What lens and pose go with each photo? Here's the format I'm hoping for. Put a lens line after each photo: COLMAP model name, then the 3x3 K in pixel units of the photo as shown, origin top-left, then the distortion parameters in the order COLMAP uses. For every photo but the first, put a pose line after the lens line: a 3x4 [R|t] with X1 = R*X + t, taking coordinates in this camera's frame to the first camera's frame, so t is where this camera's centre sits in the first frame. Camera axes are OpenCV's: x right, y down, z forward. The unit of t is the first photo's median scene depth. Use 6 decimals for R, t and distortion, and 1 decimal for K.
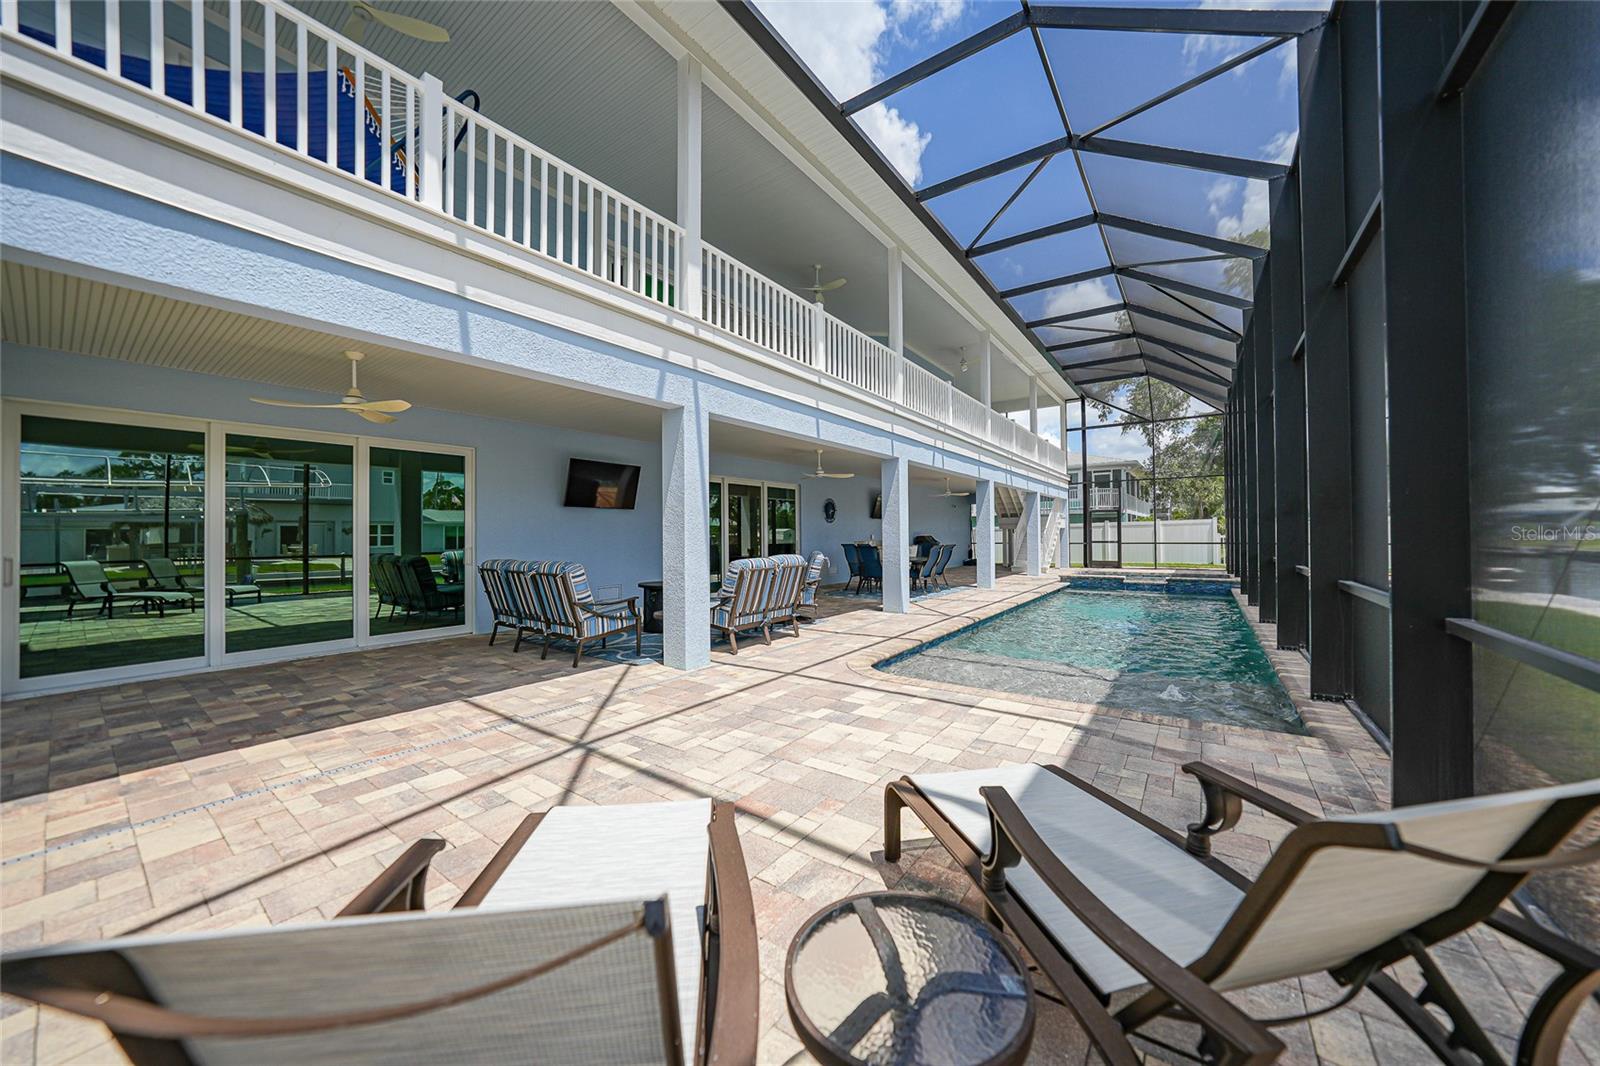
lens RADIAL K [[557.5, 0, 803.6], [0, 557.5, 531.2], [0, 0, 1]] dist [-0.023720, 0.005610]
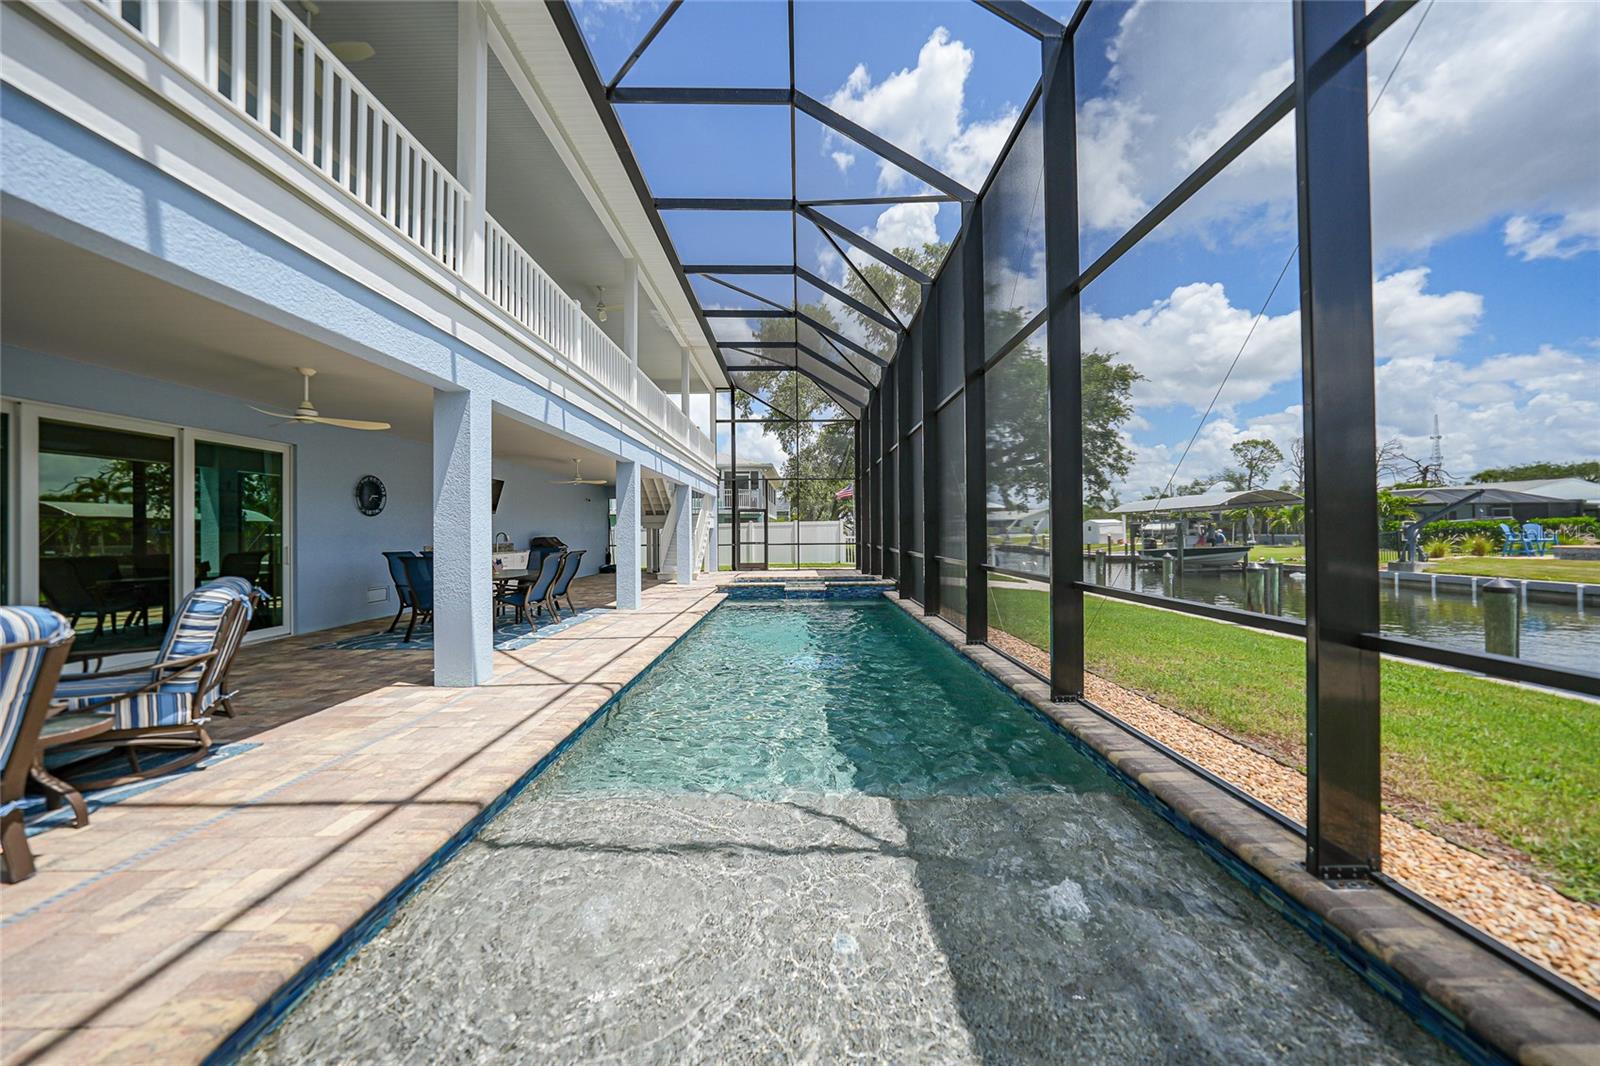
lens RADIAL K [[554.1, 0, 800.0], [0, 554.1, 533.0], [0, 0, 1]] dist [-0.025263, 0.003386]
pose [[0.811683, 0.004867, 0.584078, 0.069482], [-0.007192, 0.999973, 0.001662, -0.000638], [-0.584054, -0.005549, 0.811696, 0.226404]]
